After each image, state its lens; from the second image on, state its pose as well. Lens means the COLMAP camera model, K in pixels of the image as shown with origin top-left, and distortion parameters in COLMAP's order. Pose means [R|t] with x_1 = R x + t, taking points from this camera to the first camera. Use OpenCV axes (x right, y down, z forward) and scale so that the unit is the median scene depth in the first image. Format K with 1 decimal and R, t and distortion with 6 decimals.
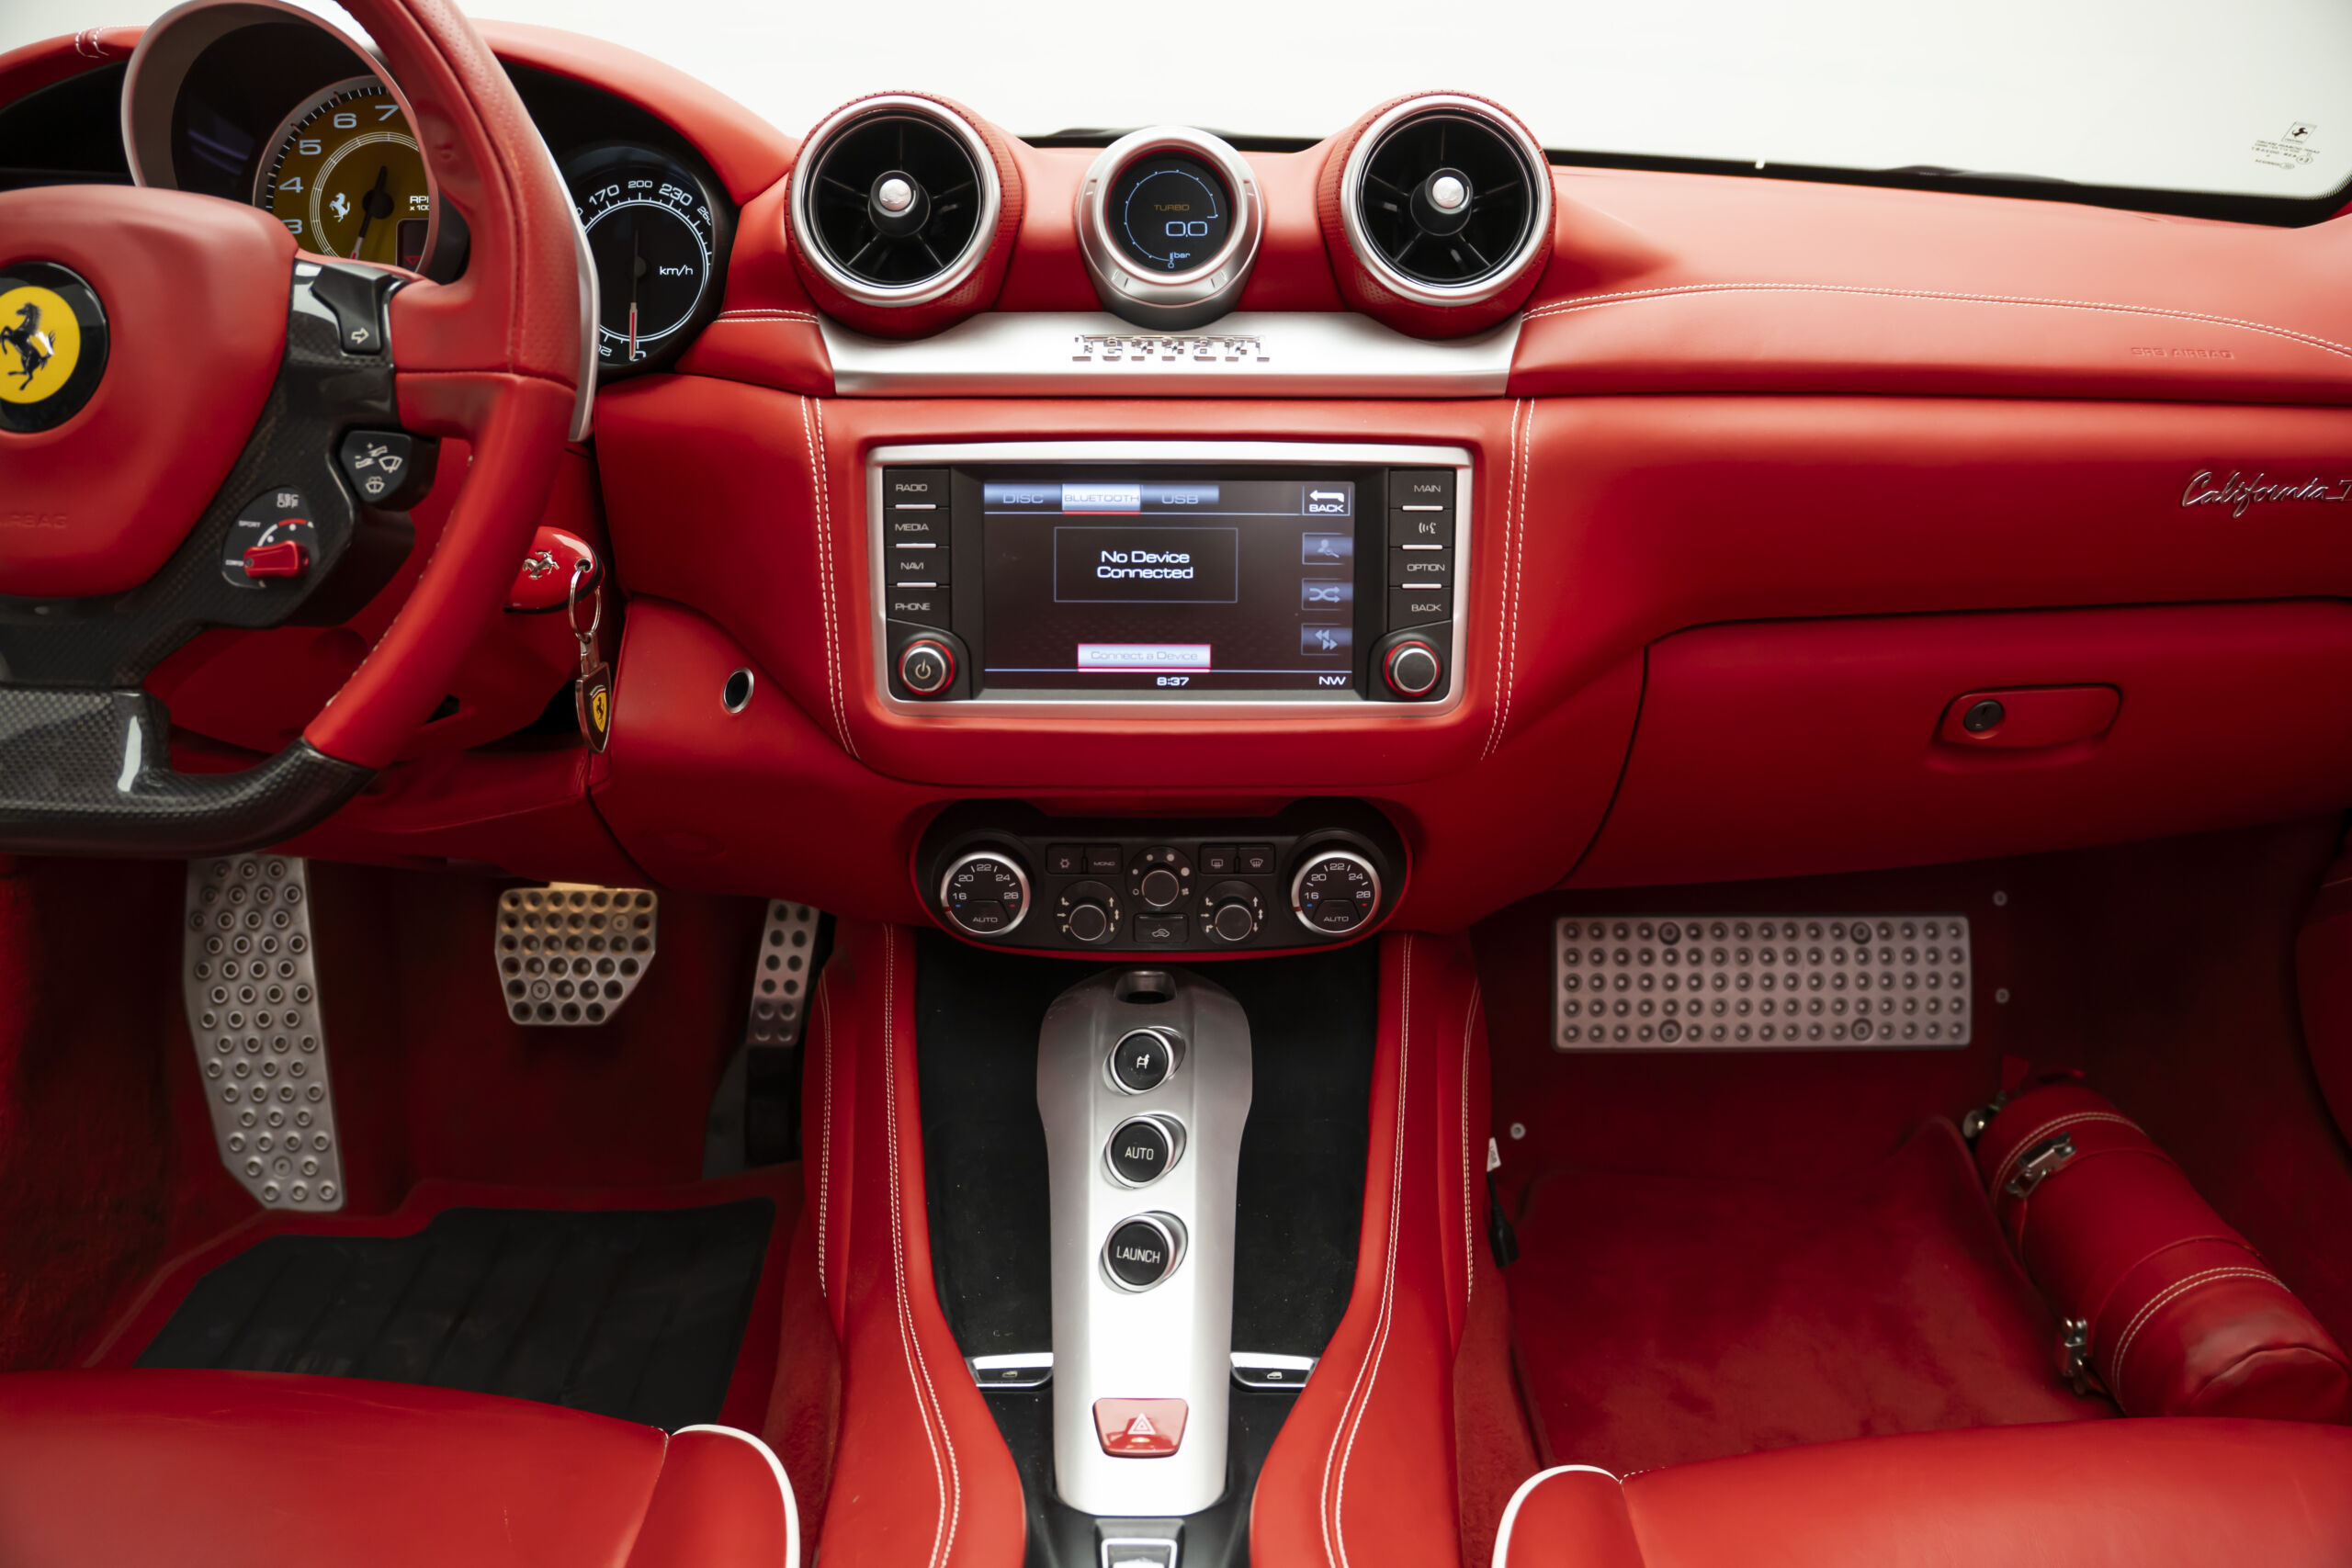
lens RADIAL K [[1892.4, 0, 1176.0], [0, 1892.4, 784.0], [0, 0, 1]] dist [-0.212128, 0.138998]
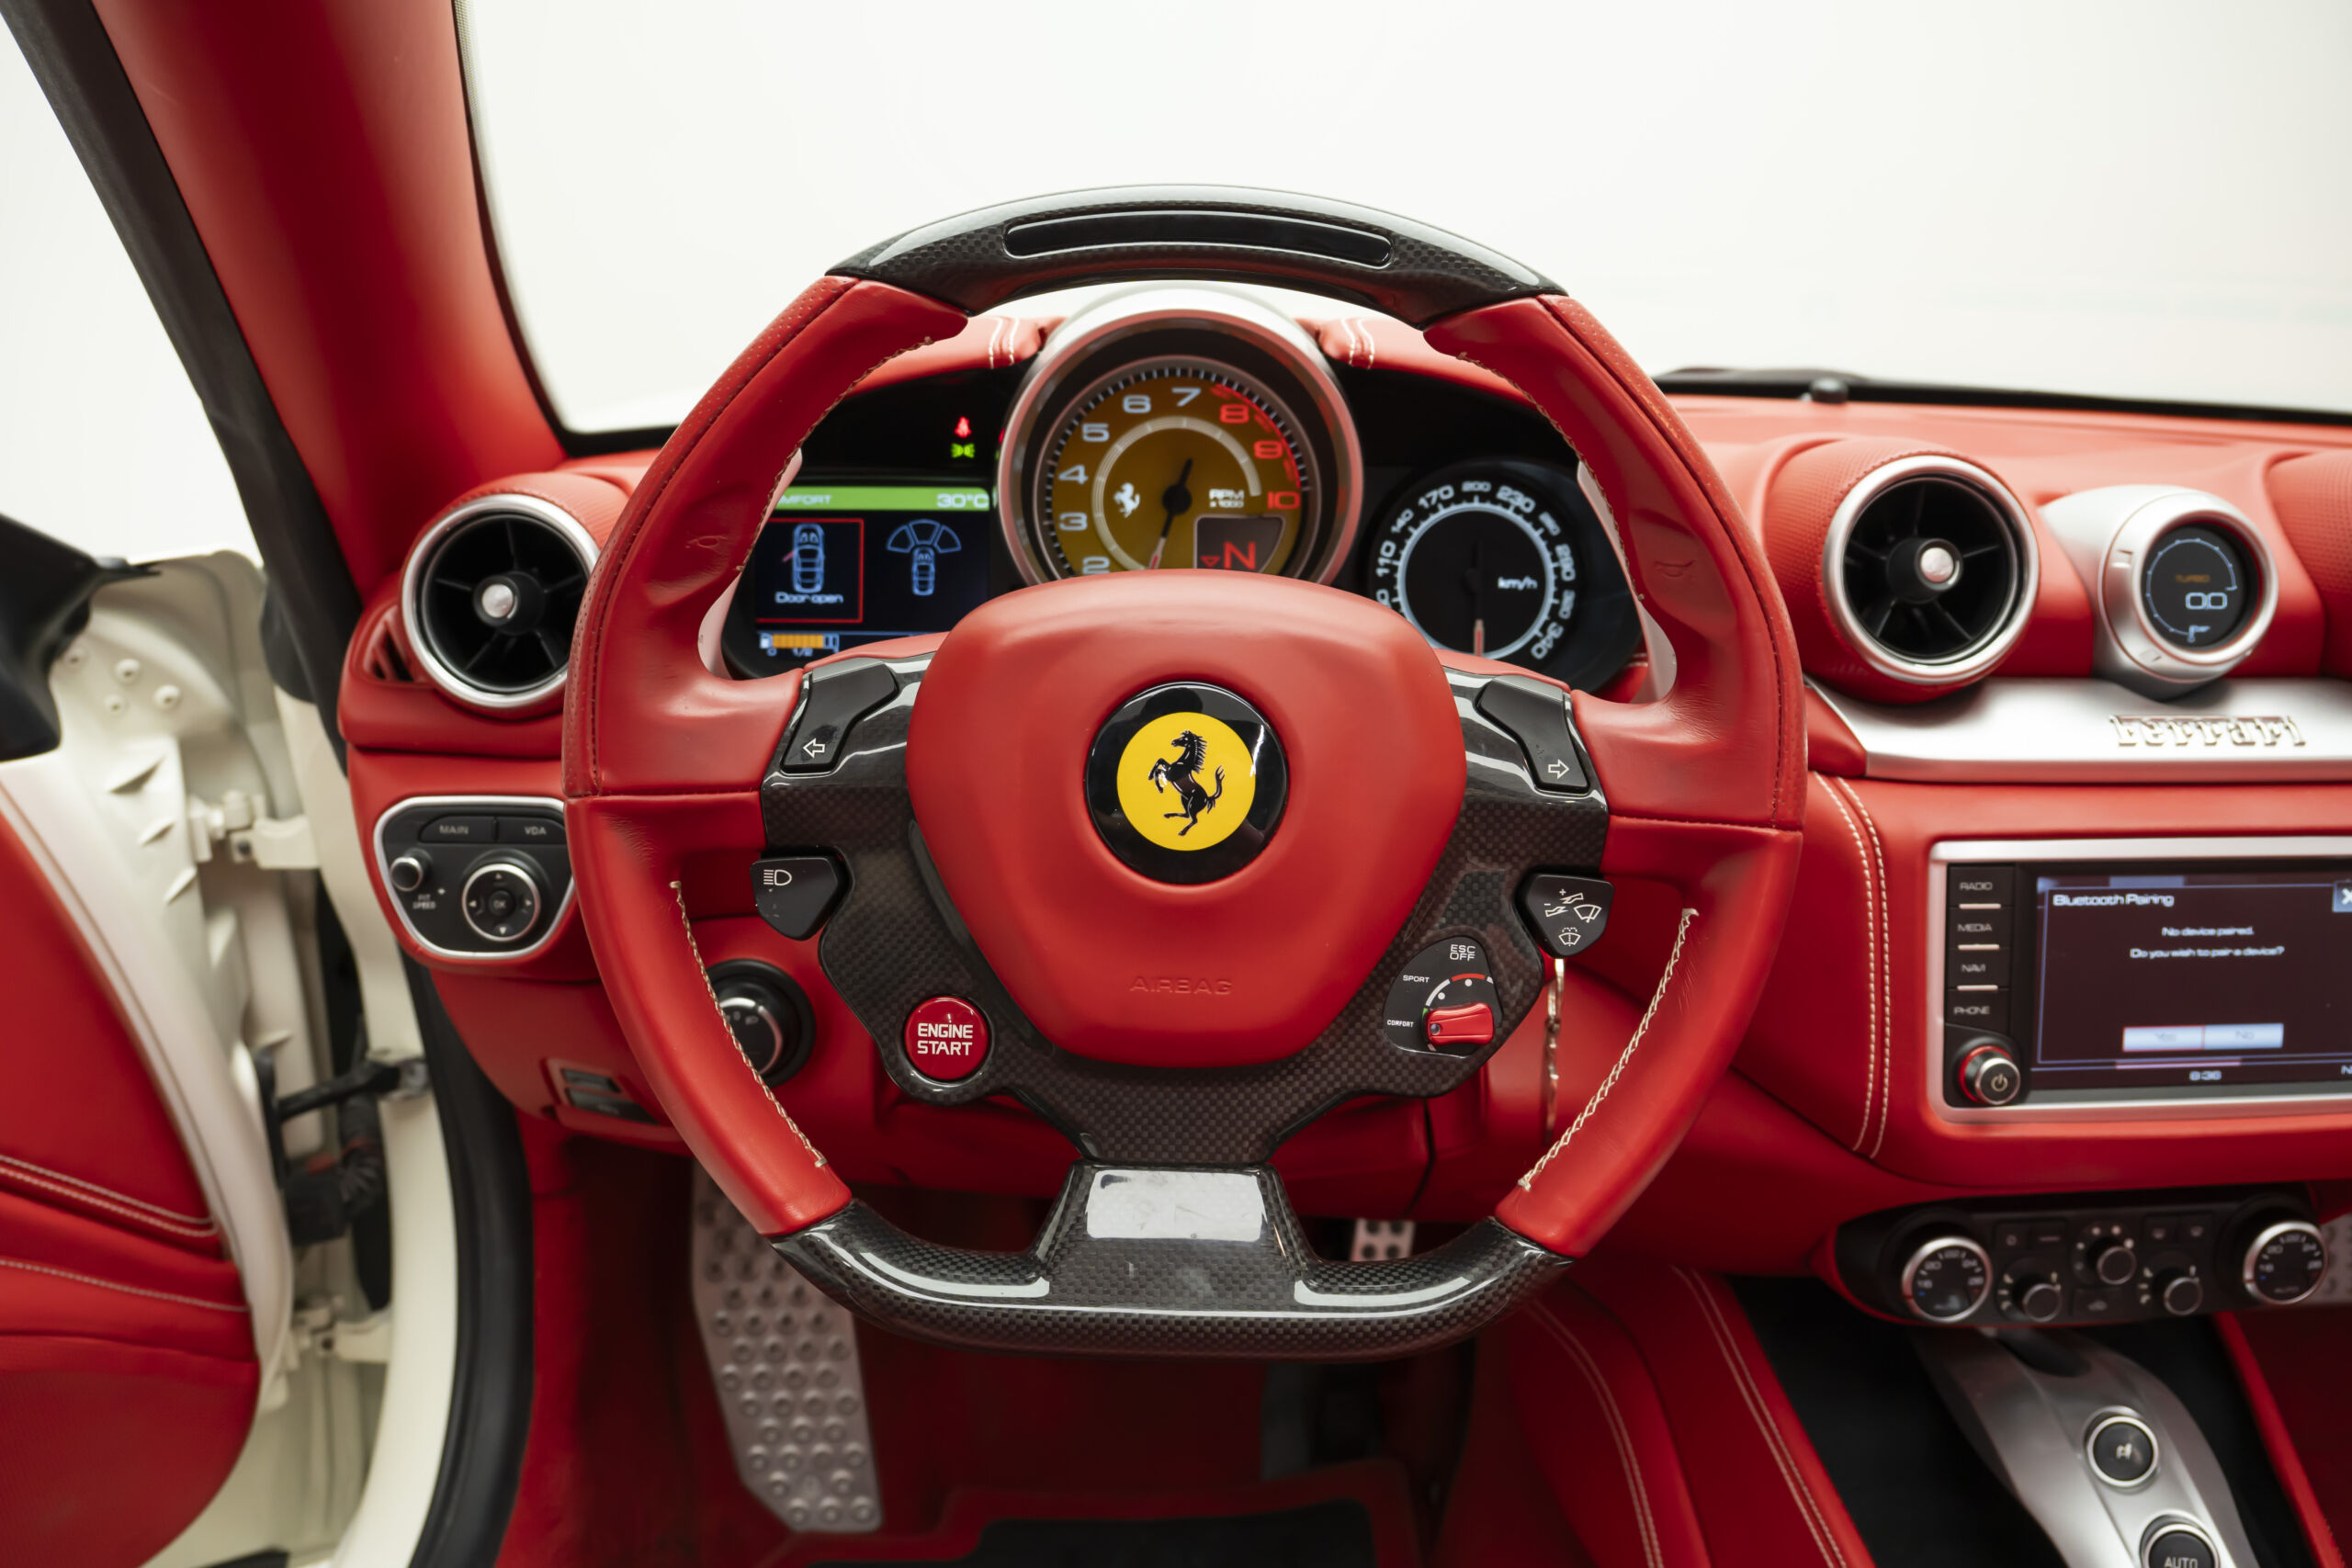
lens RADIAL K [[1978.4, 0, 1176.0], [0, 1978.4, 784.0], [0, 0, 1]] dist [-0.204034, 0.123119]
pose [[0.999970, -0.007123, 0.002945, -0.505865], [0.007236, 0.999156, -0.040424, -0.160641], [-0.002654, 0.040444, 0.999178, 0.033325]]
